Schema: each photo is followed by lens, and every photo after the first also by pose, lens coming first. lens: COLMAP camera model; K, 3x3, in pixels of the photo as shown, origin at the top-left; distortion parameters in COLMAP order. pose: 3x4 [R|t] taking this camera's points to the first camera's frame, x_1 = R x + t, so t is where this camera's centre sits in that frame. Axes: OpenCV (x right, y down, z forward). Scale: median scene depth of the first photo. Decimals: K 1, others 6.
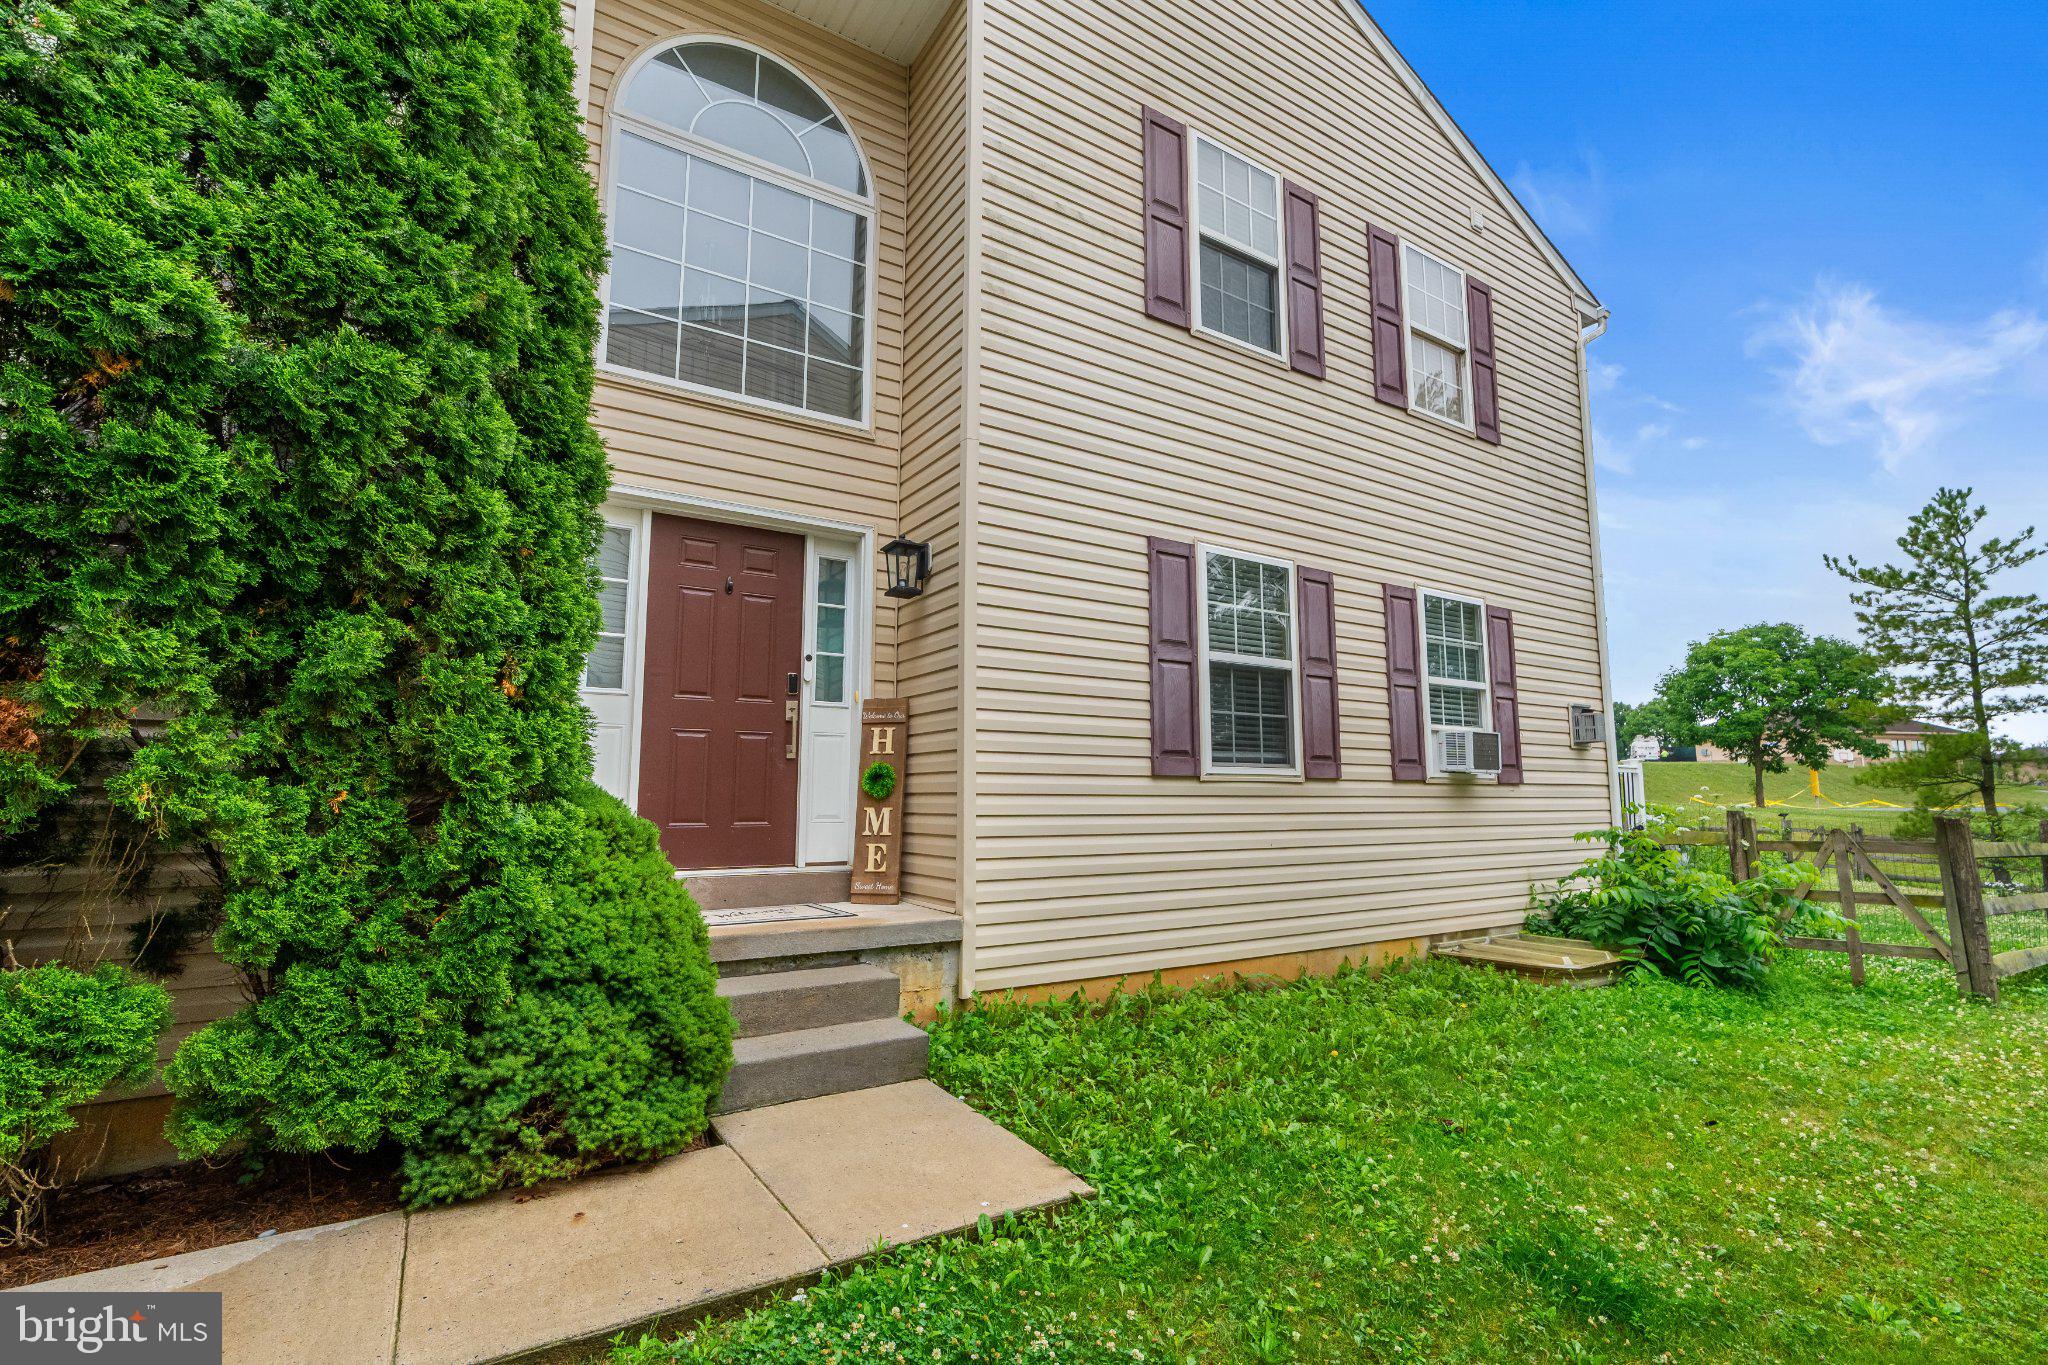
lens RADIAL K [[921.7, 0, 1024.0], [0, 921.7, 682.5], [0, 0, 1]] dist [0.000051, 0.001206]
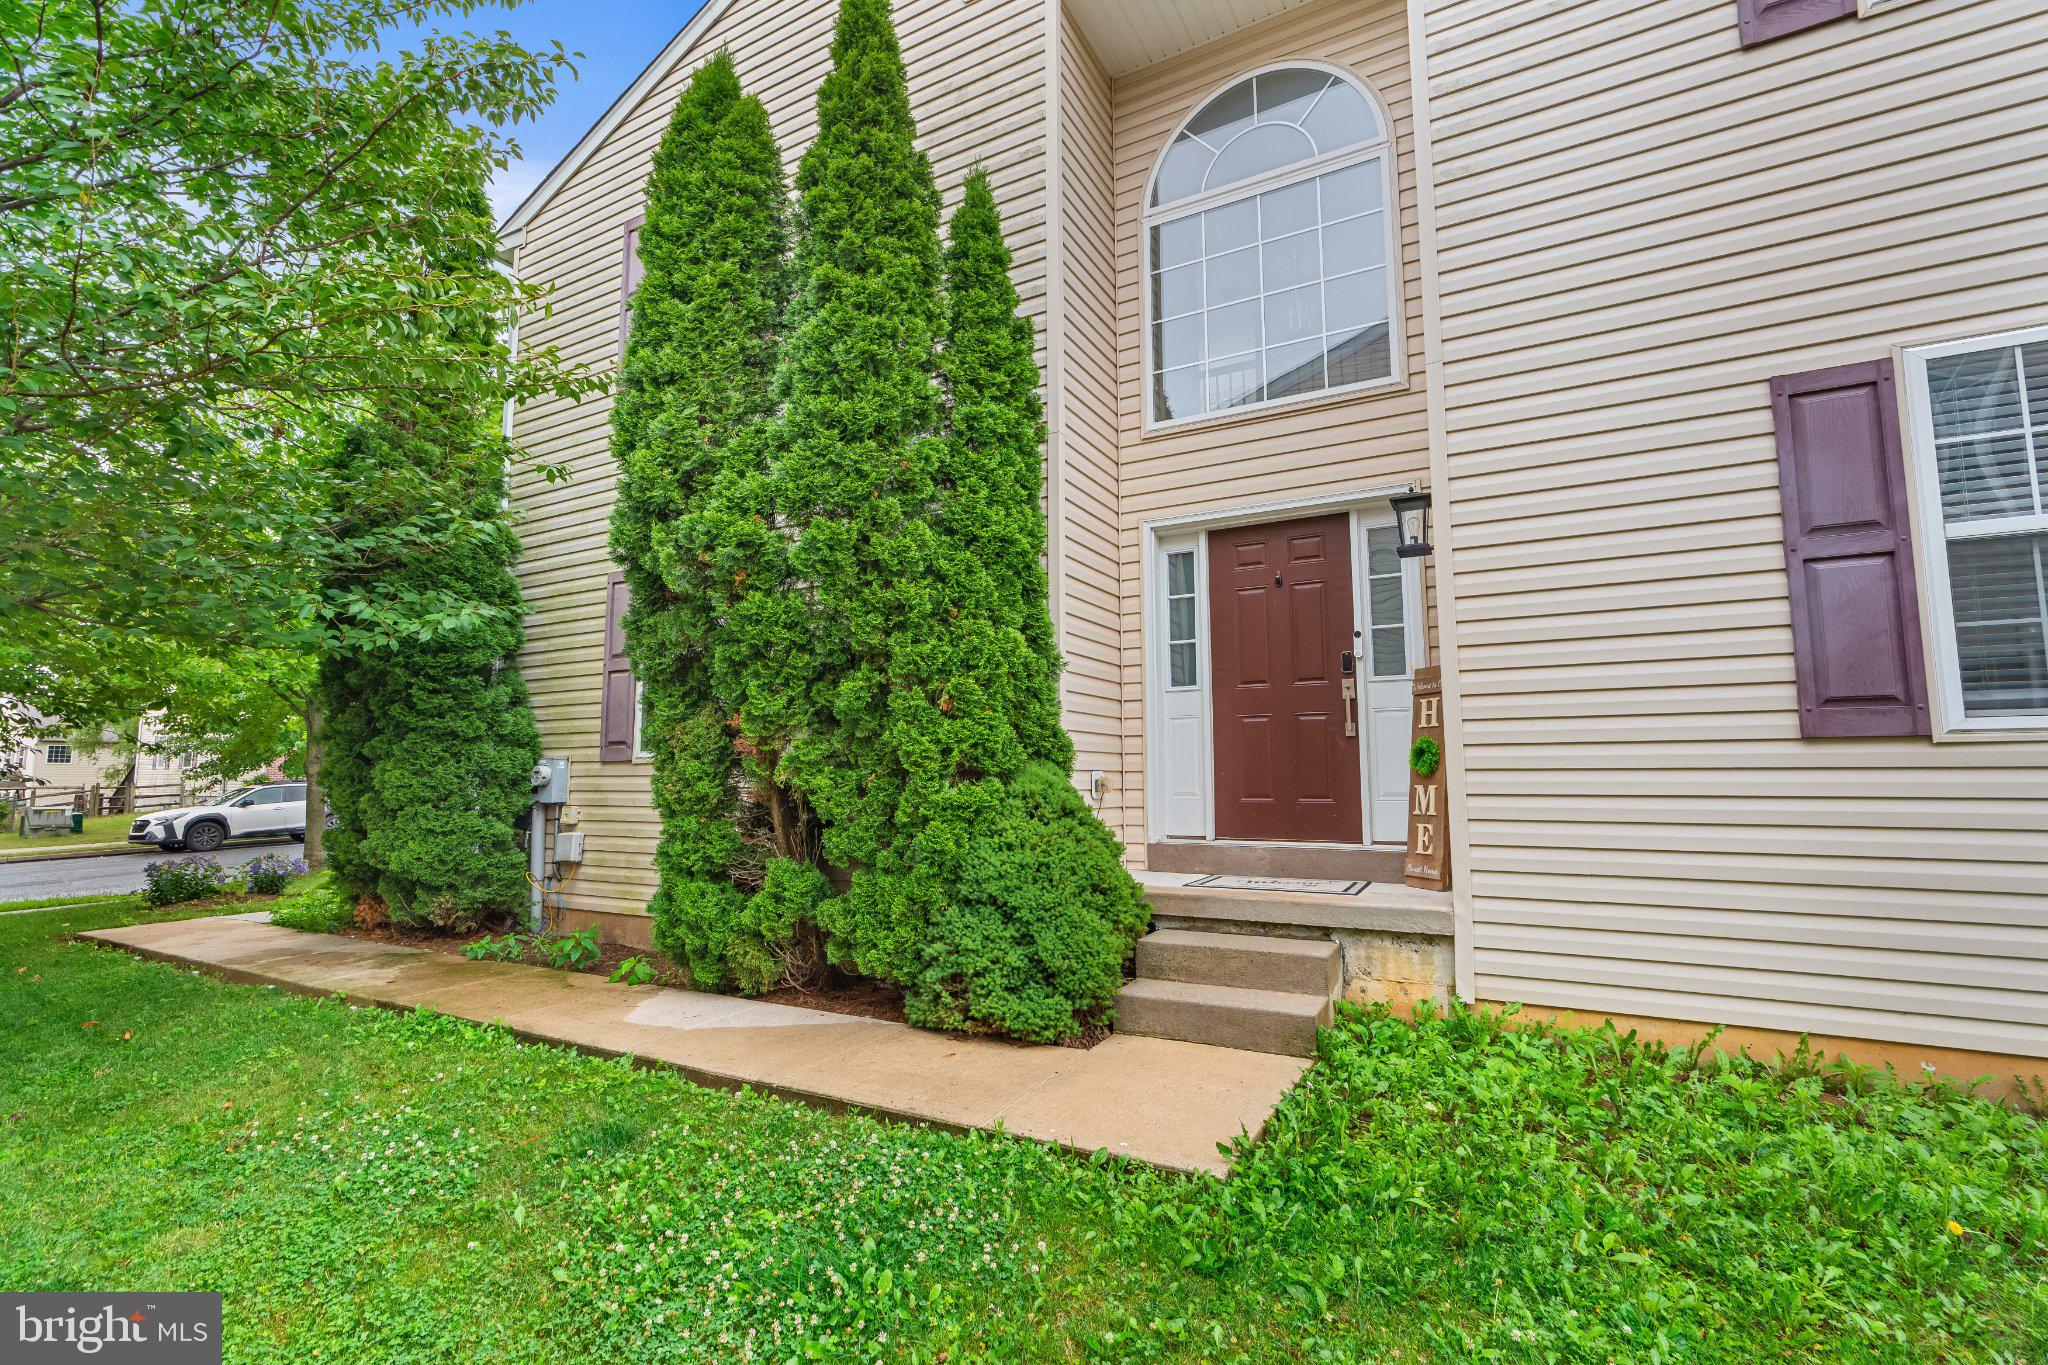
lens RADIAL K [[921.7, 0, 1024.0], [0, 921.7, 682.5], [0, 0, 1]] dist [0.000051, 0.001206]
pose [[0.483365, -0.094514, -0.870302, 0.474065], [0.114579, 0.992433, -0.044140, 0.028750], [0.867888, -0.078383, 0.490537, 0.209488]]
